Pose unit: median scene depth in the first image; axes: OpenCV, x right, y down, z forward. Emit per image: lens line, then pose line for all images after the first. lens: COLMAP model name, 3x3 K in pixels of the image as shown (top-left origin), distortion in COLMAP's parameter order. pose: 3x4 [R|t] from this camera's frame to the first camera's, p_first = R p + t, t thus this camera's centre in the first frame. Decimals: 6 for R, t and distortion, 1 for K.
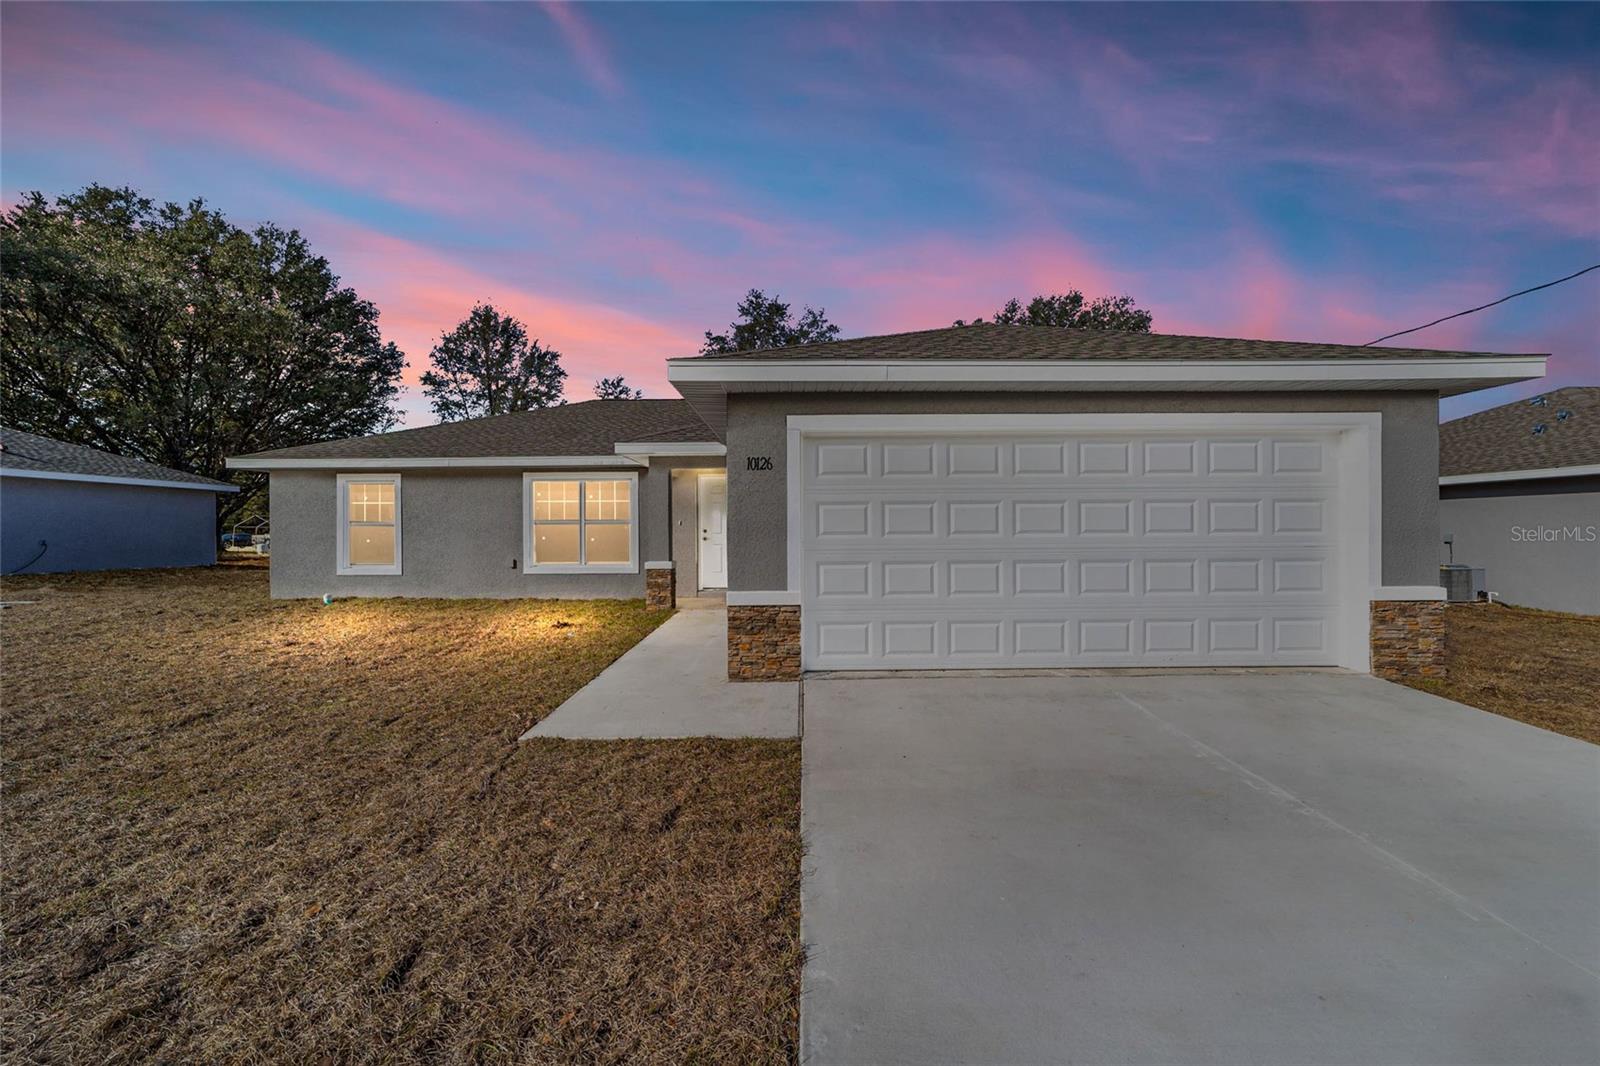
lens RADIAL K [[612.7, 0, 800.4], [0, 612.7, 536.8], [0, 0, 1]] dist [-0.016342, 0.008716]
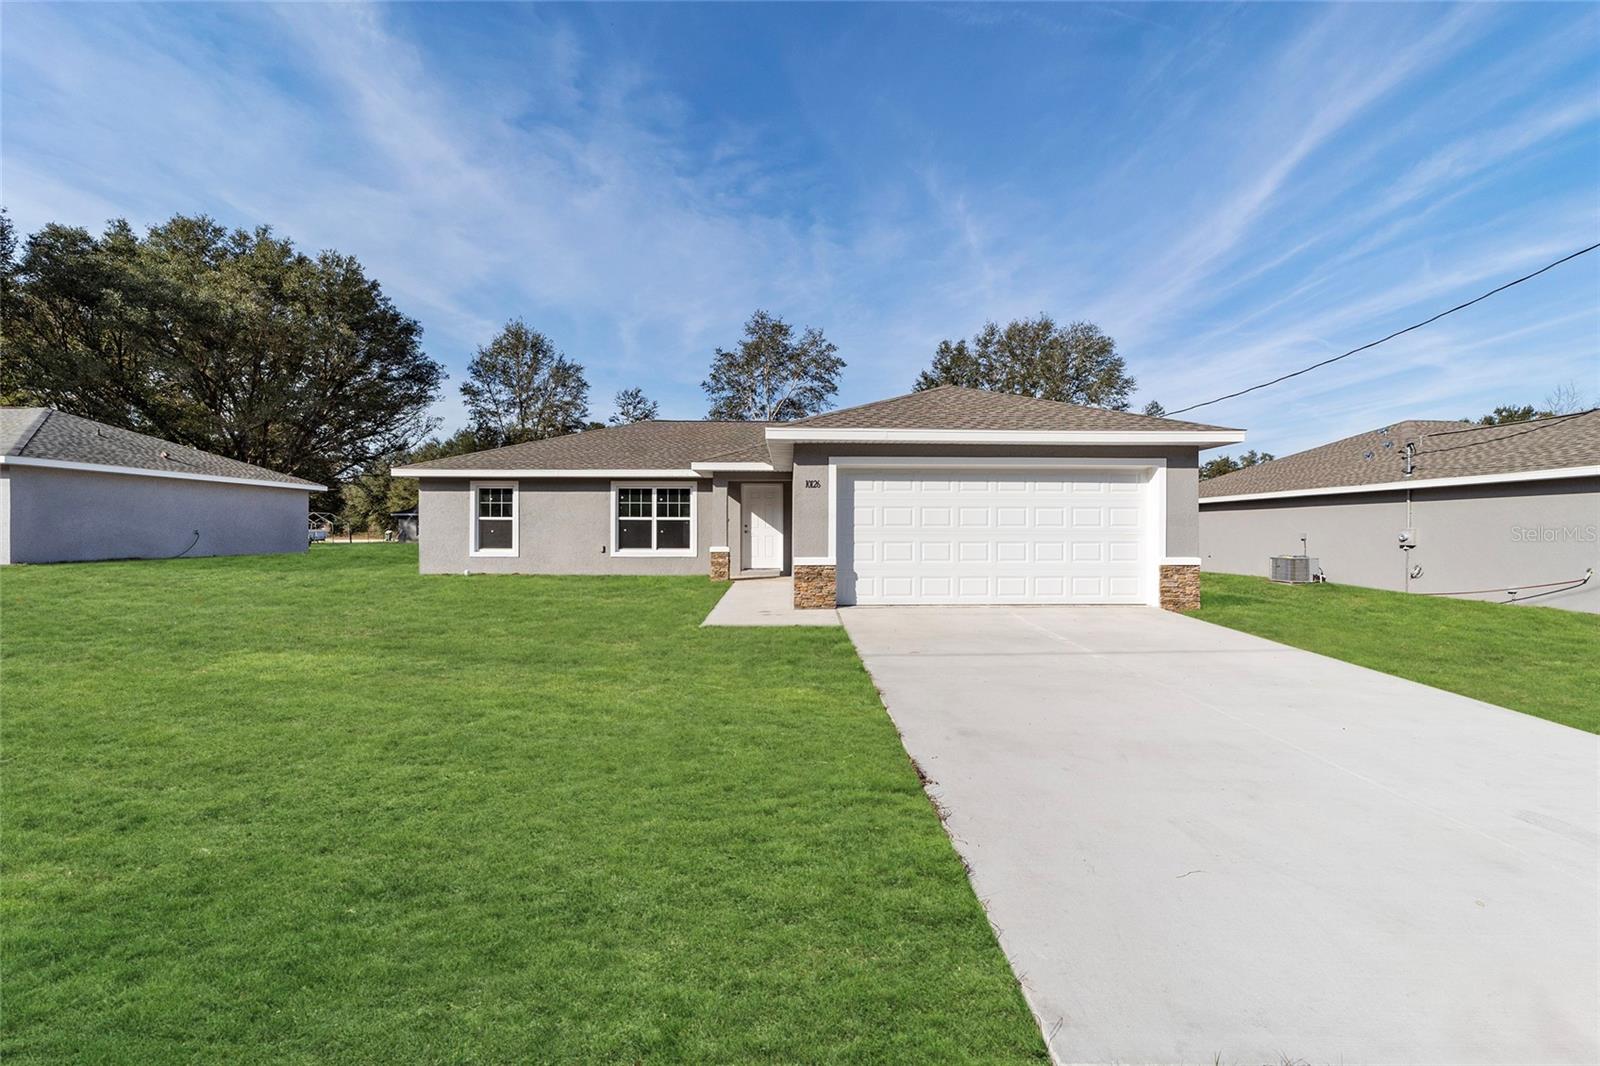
lens RADIAL K [[612.7, 0, 800.4], [0, 612.7, 536.8], [0, 0, 1]] dist [-0.016342, 0.008716]
pose [[0.999814, 0.007632, 0.017717, -0.020809], [-0.007619, 0.999971, -0.000796, 0.005029], [-0.017723, 0.000660, 0.999843, -0.117104]]
